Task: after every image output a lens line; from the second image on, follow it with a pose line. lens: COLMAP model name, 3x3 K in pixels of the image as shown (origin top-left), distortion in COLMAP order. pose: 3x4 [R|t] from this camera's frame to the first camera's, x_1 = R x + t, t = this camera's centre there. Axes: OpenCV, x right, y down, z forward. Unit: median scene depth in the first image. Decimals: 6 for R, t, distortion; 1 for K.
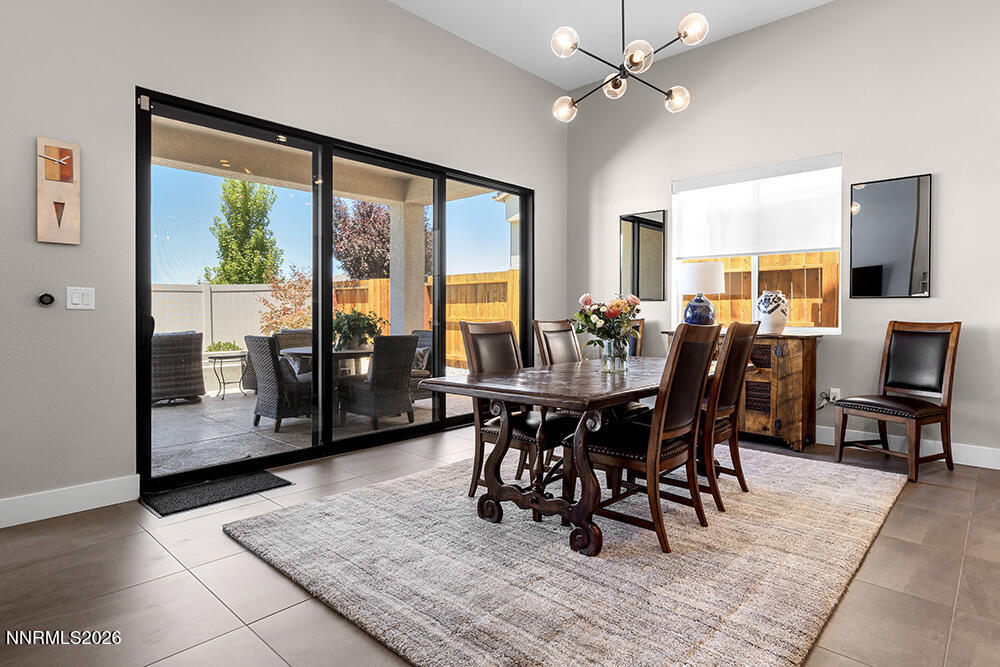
lens RADIAL K [[535.9, 0, 510.9], [0, 535.9, 322.0], [0, 0, 1]] dist [-0.001813, 0.000206]
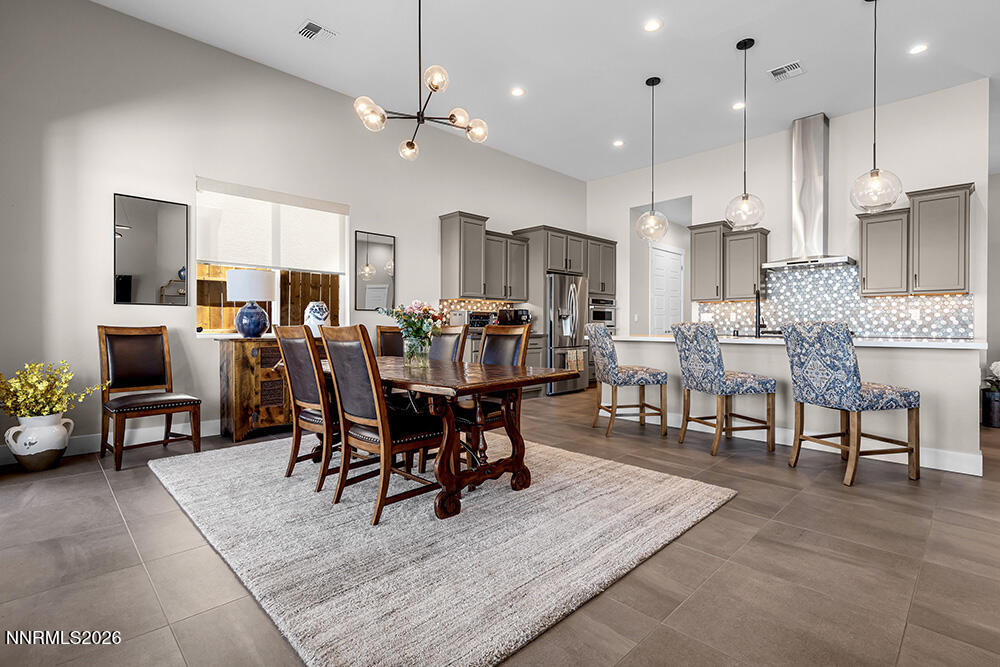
lens RADIAL K [[473.1, 0, 500.1], [0, 473.1, 329.9], [0, 0, 1]] dist [0.006153, -0.000116]
pose [[0.055100, -0.014189, 0.998380, -0.379258], [0.015491, 0.999791, 0.013354, -0.001014], [-0.998361, 0.014730, 0.055308, 0.338099]]
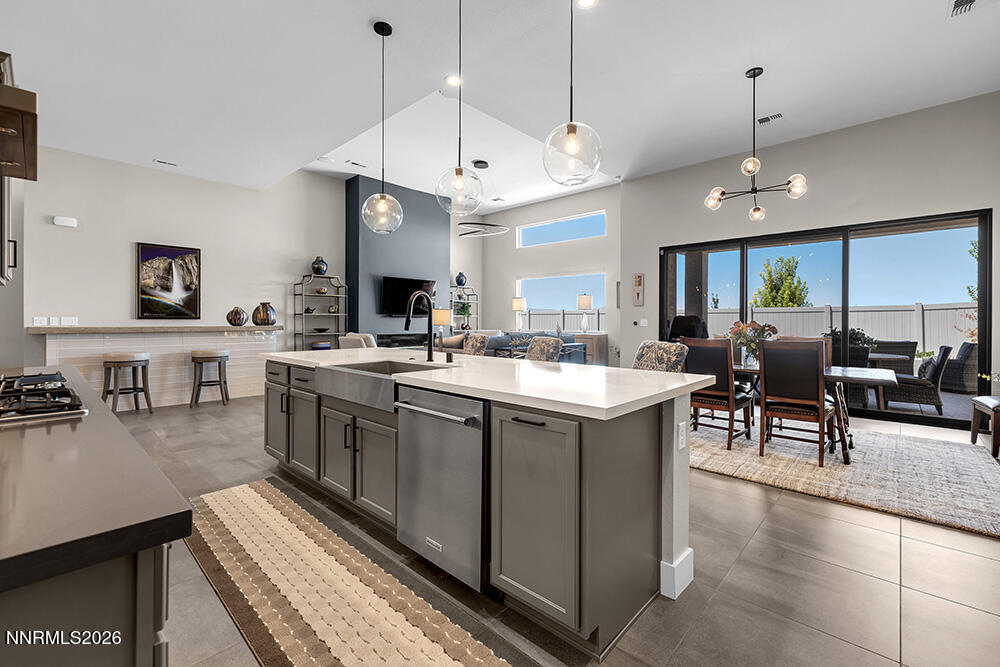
lens RADIAL K [[419.0, 0, 497.9], [0, 419.0, 323.8], [0, 0, 1]] dist [0.000995, 0.000196]
pose [[-0.007653, 0.001442, -0.999970, 0.707866], [-0.018263, 0.999832, 0.001582, -0.014246], [0.999804, 0.018274, -0.007626, 0.087788]]
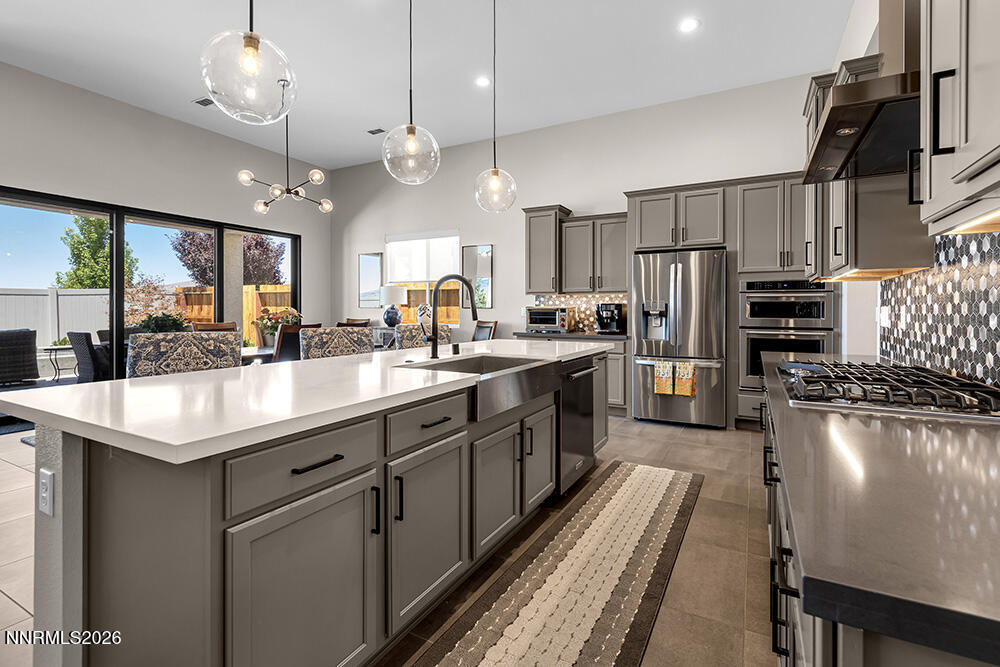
lens RADIAL K [[451.4, 0, 524.1], [0, 451.4, 316.6], [0, 0, 1]] dist [-0.000759, -0.001386]
pose [[0.965681, -0.004785, 0.259685, 0.274115], [0.004766, 0.999988, 0.000703, -0.009242], [-0.259686, 0.000559, 0.965693, -0.350826]]
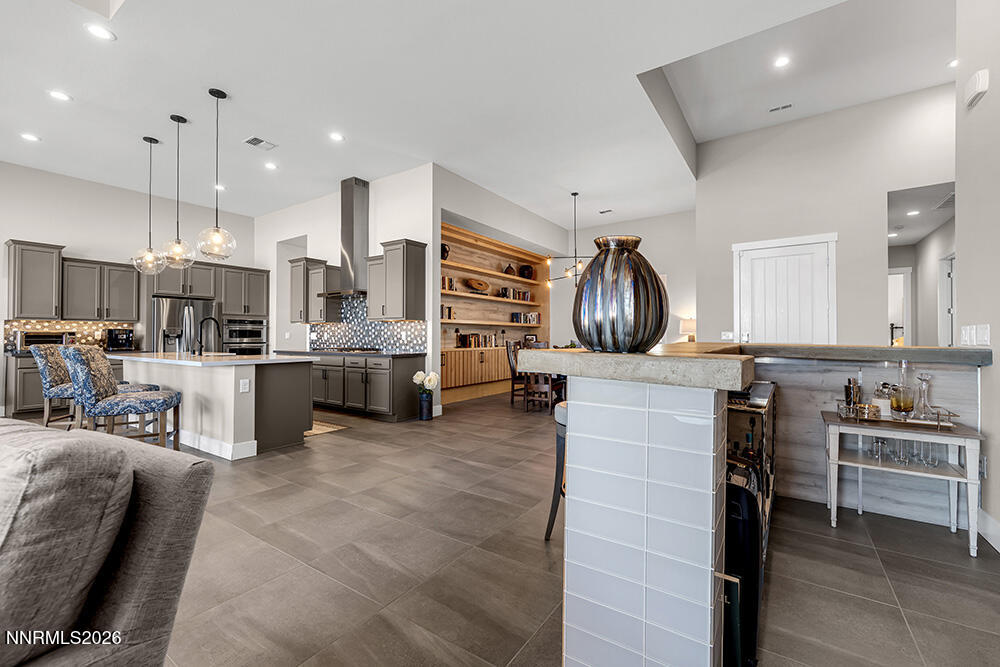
lens RADIAL K [[419.0, 0, 504.9], [0, 419.0, 332.3], [0, 0, 1]] dist [0.000995, 0.000196]
pose [[-0.149625, 0.006982, 0.988718, -0.488622], [0.013856, 0.999892, -0.004964, -0.005002], [-0.988646, 0.012957, -0.149706, -0.391126]]
